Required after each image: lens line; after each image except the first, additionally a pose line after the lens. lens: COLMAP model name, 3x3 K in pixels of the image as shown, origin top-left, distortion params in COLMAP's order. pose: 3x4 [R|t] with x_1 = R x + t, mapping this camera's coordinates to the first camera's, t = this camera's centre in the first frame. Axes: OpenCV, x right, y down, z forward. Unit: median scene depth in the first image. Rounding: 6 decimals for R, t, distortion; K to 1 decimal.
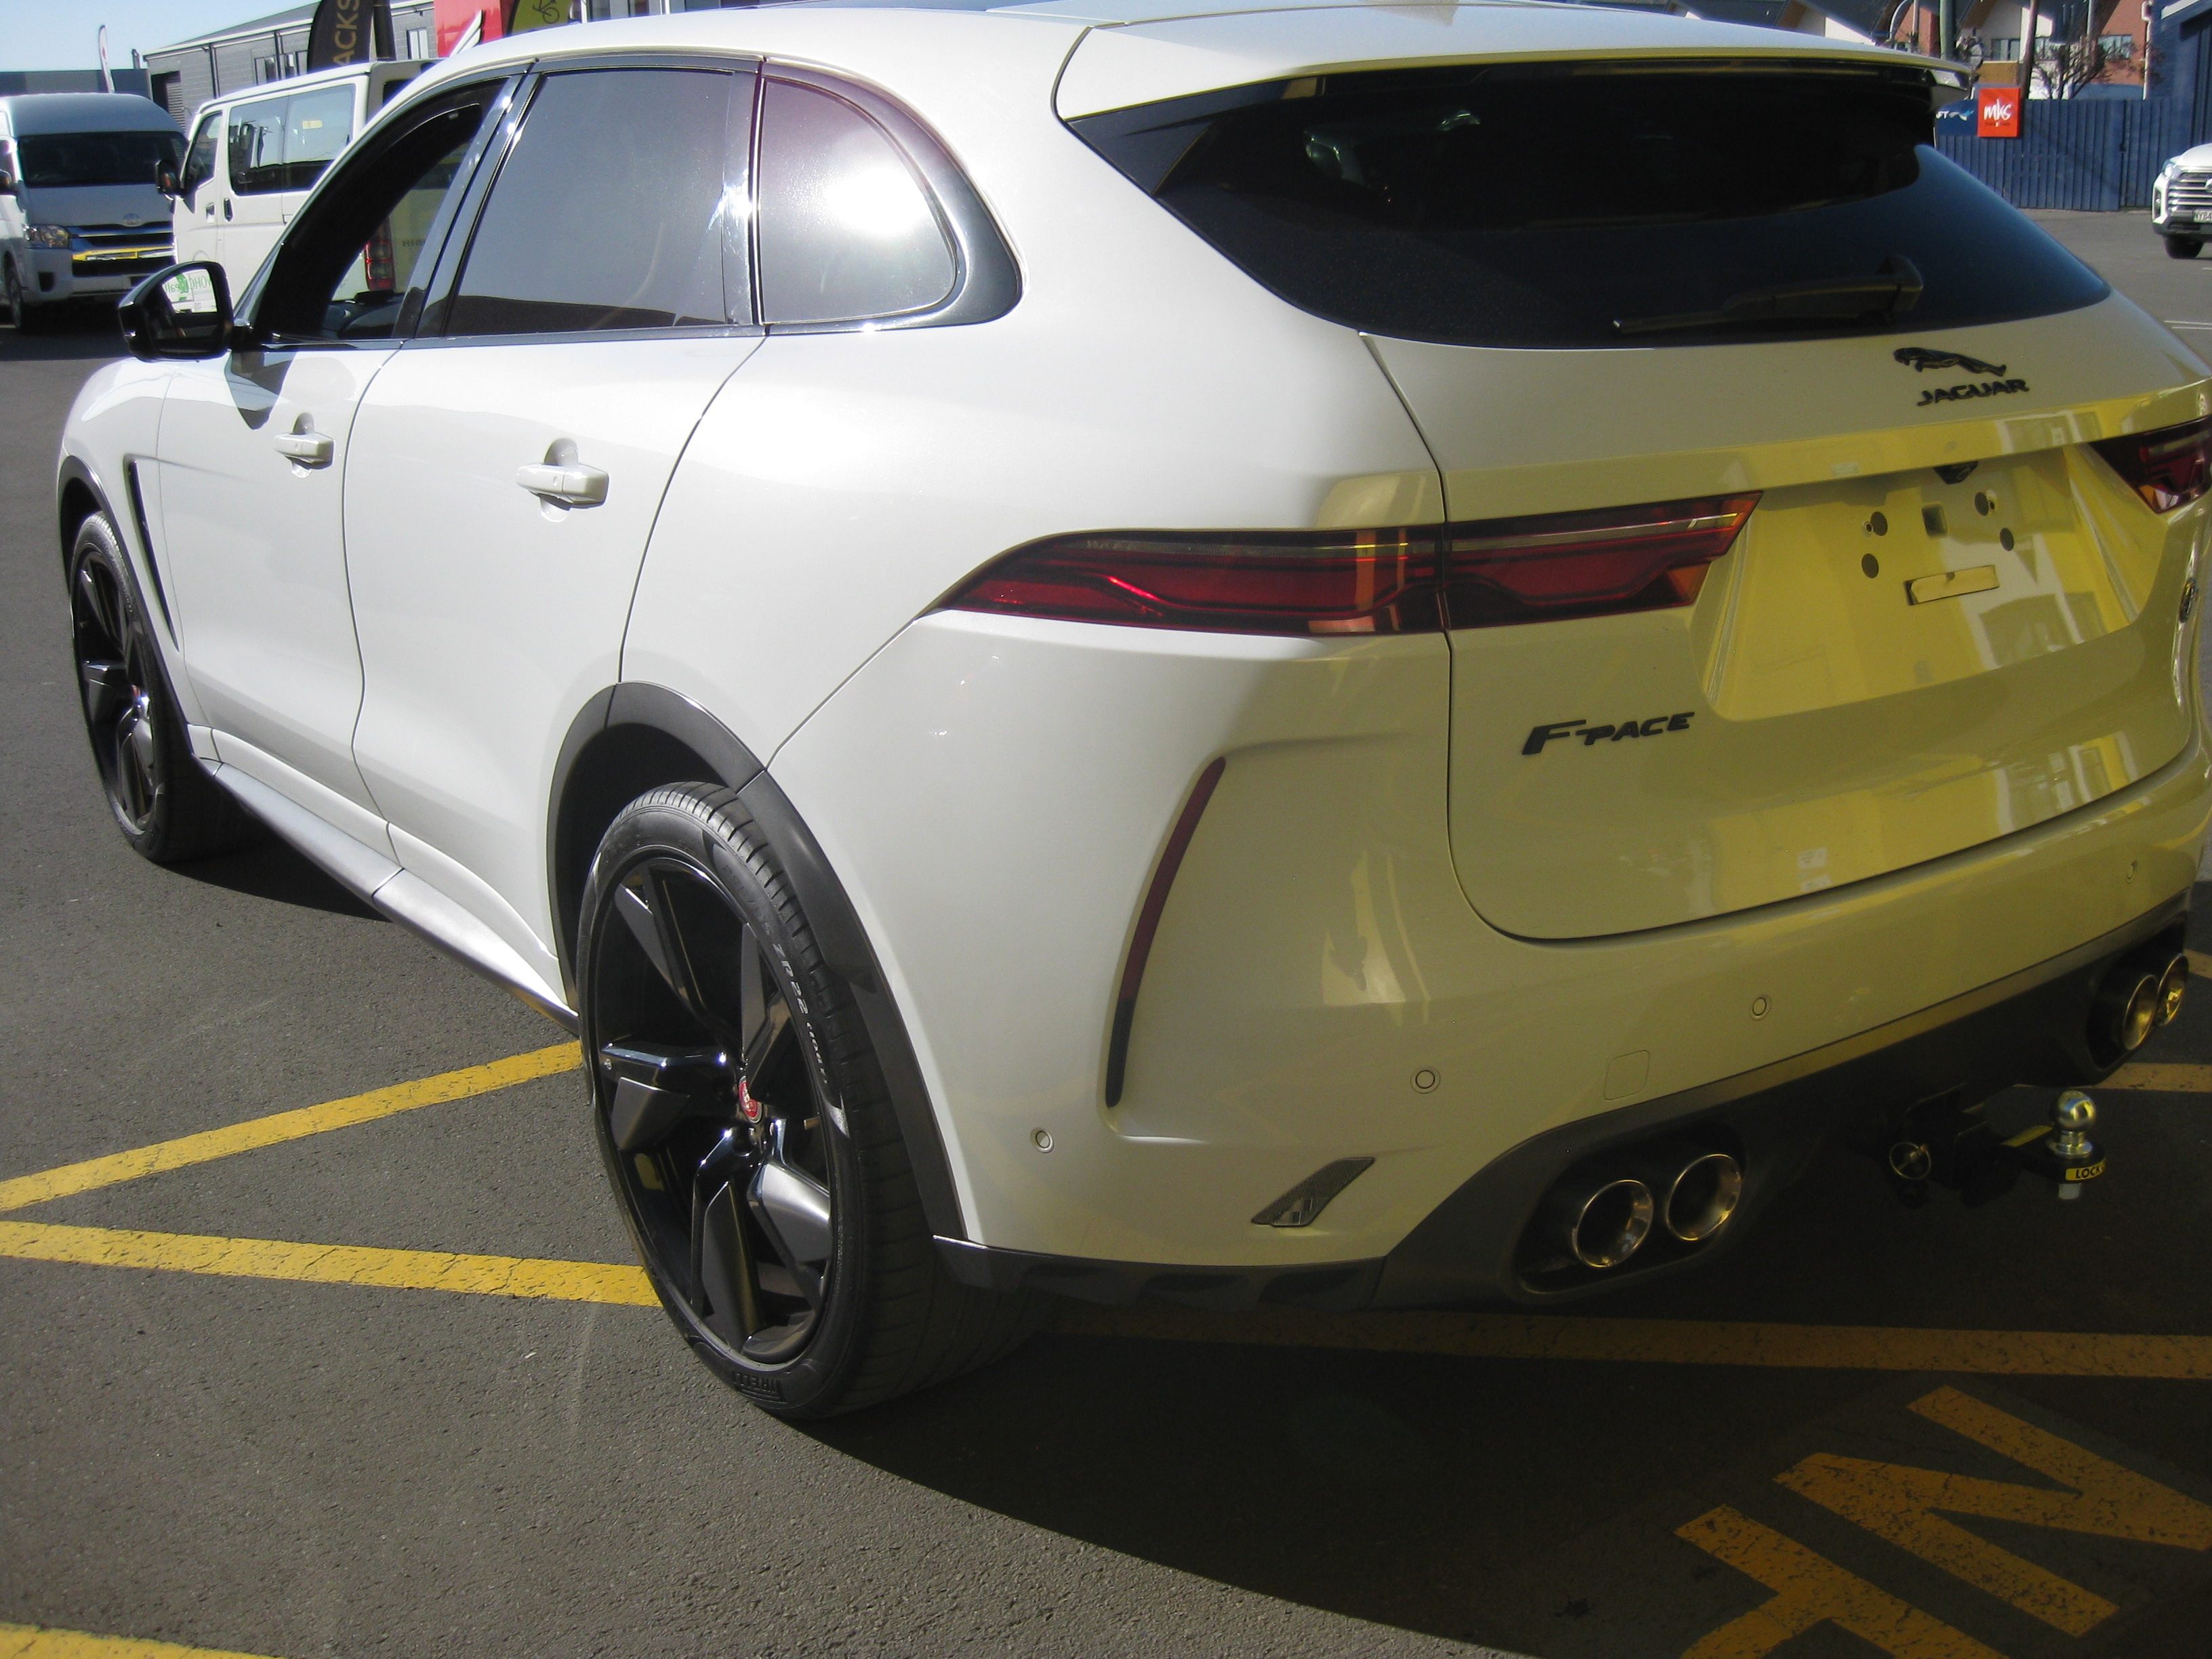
lens RADIAL K [[2435.3, 0, 1106.0], [0, 2435.3, 829.5], [0, 0, 1]] dist [-0.141363, -0.002824]
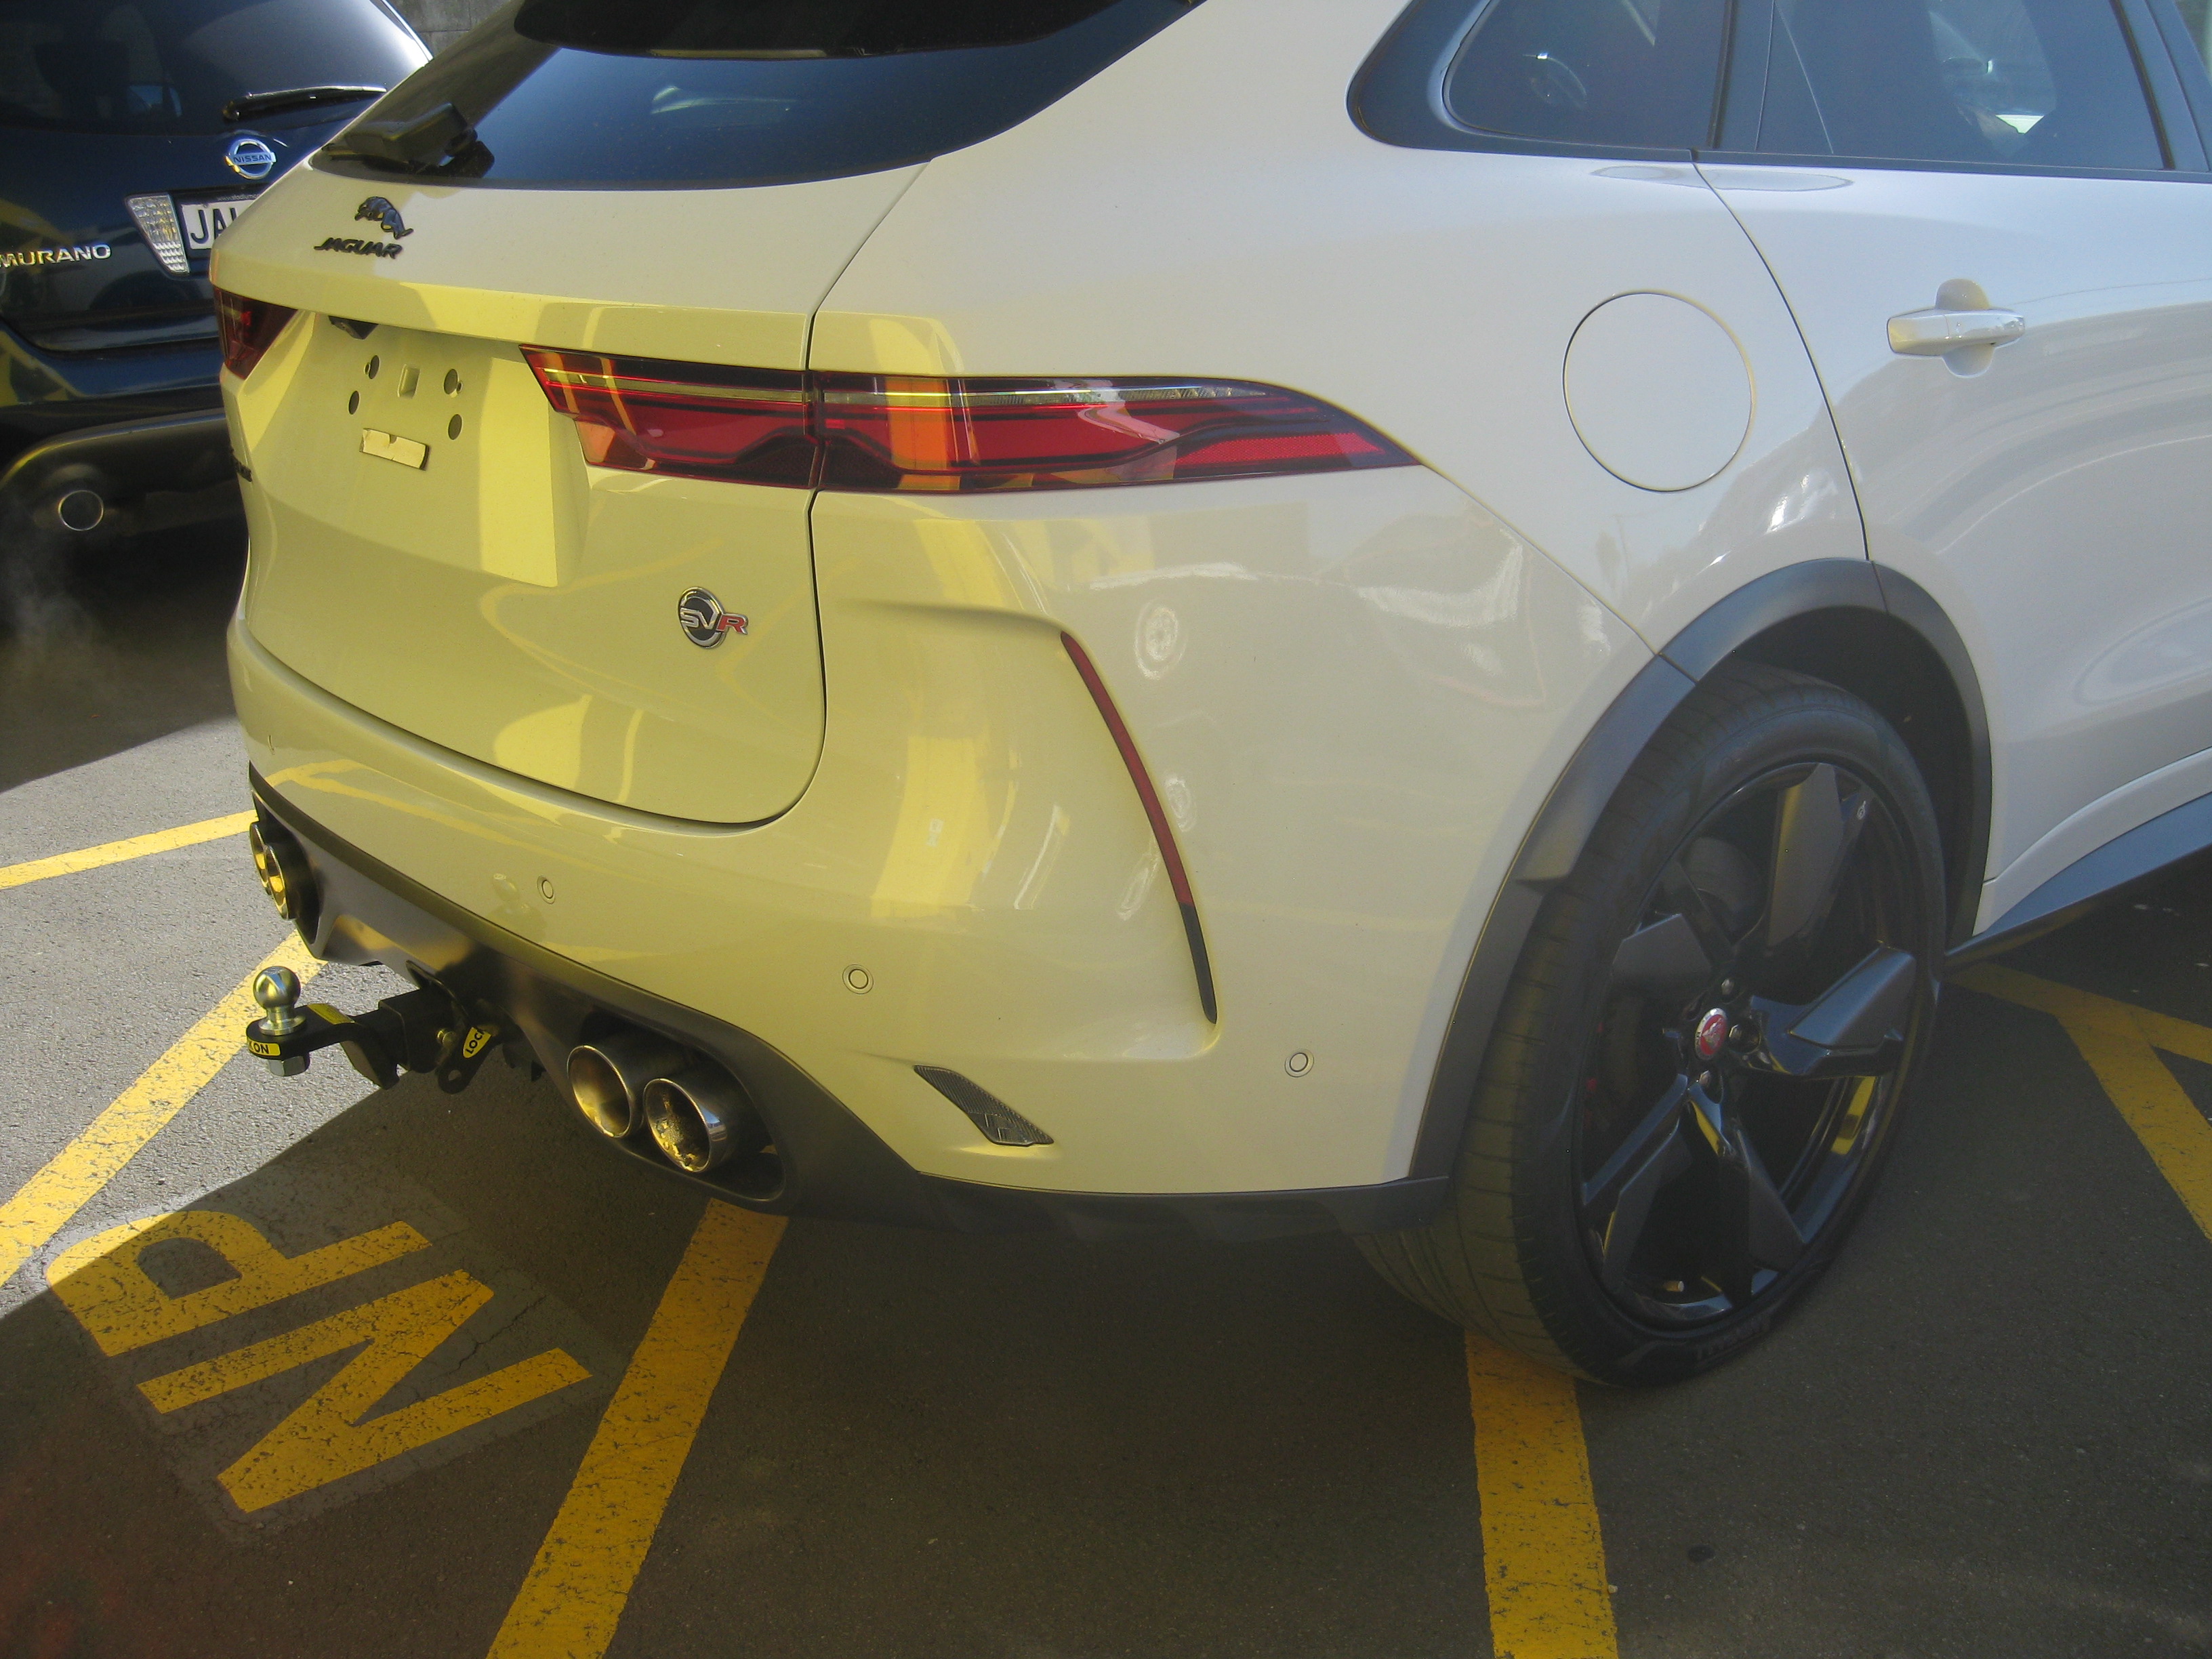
lens RADIAL K [[2435.3, 0, 1106.0], [0, 2435.3, 829.5], [0, 0, 1]] dist [-0.141363, -0.002824]
pose [[0.084544, 0.349237, -0.933213, 1.388386], [-0.264868, 0.910747, 0.316835, -0.358770], [0.960571, 0.220392, 0.169500, 1.188572]]
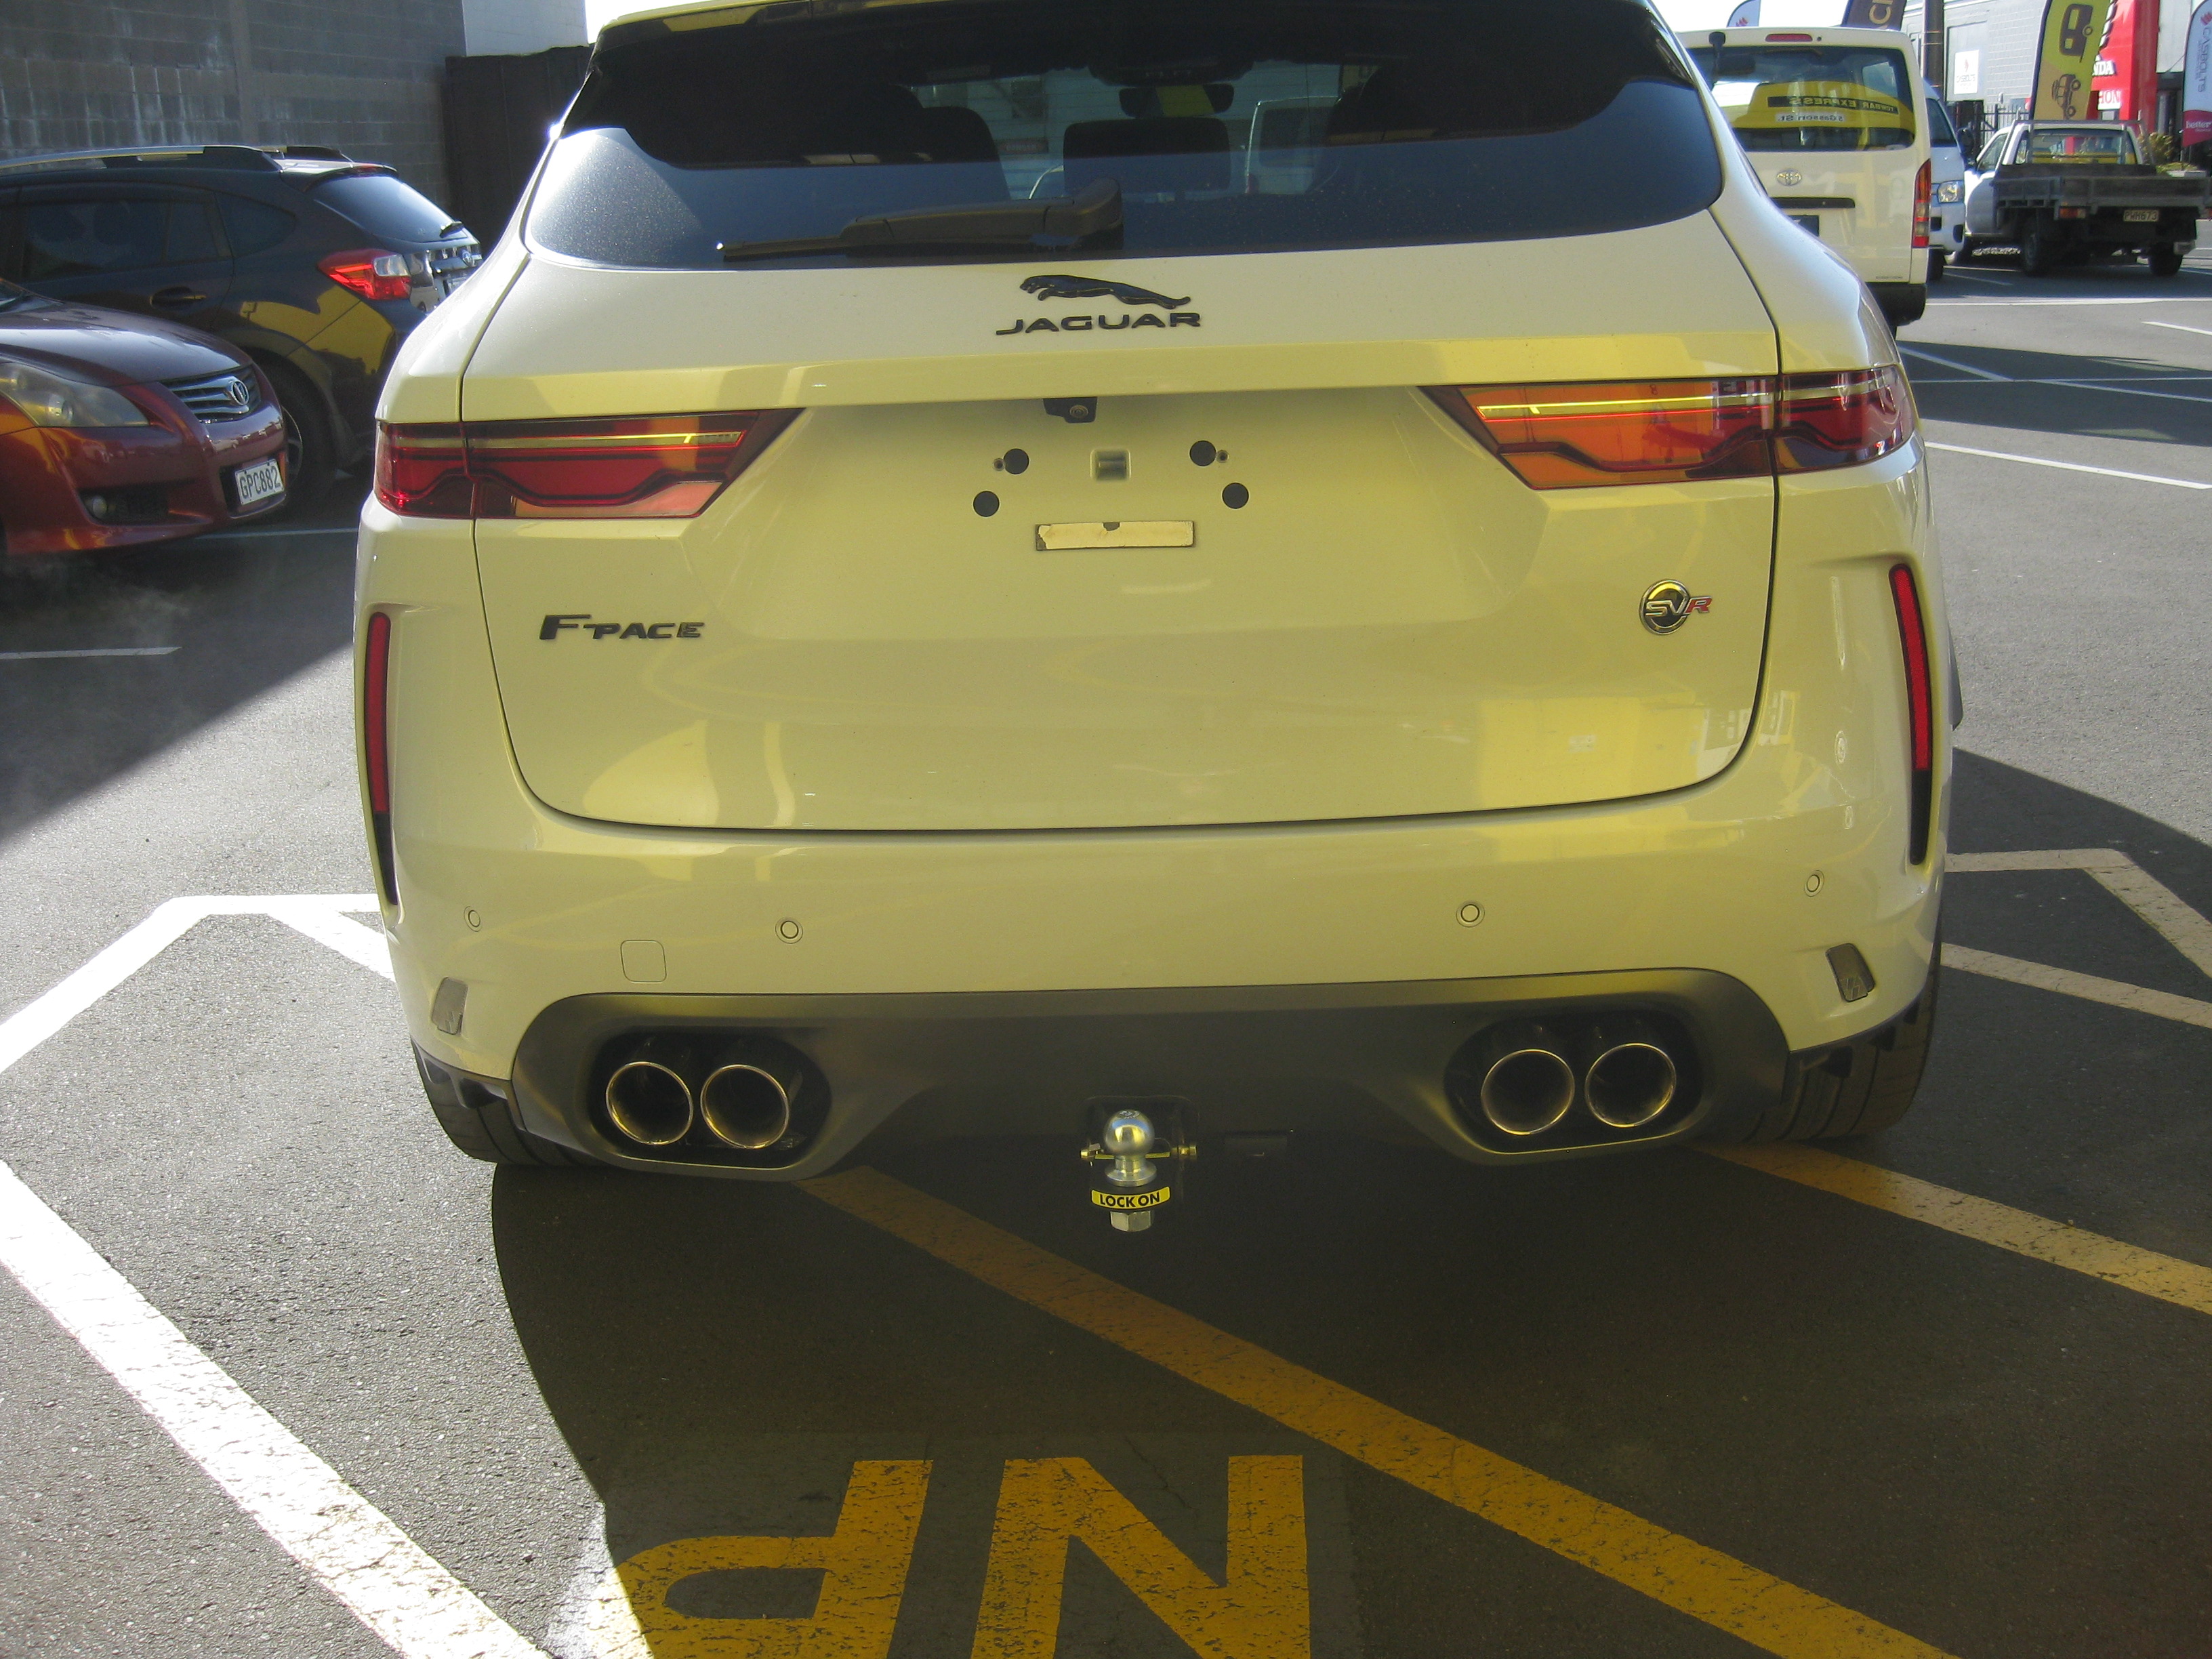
lens RADIAL K [[2480.6, 0, 1106.0], [0, 2480.6, 829.5], [0, 0, 1]] dist [-0.178519, 0.050937]
pose [[0.777907, 0.168793, -0.605285, 0.978602], [-0.158566, 0.984804, 0.070840, -0.060506], [0.608044, 0.040870, 0.792850, 0.260395]]
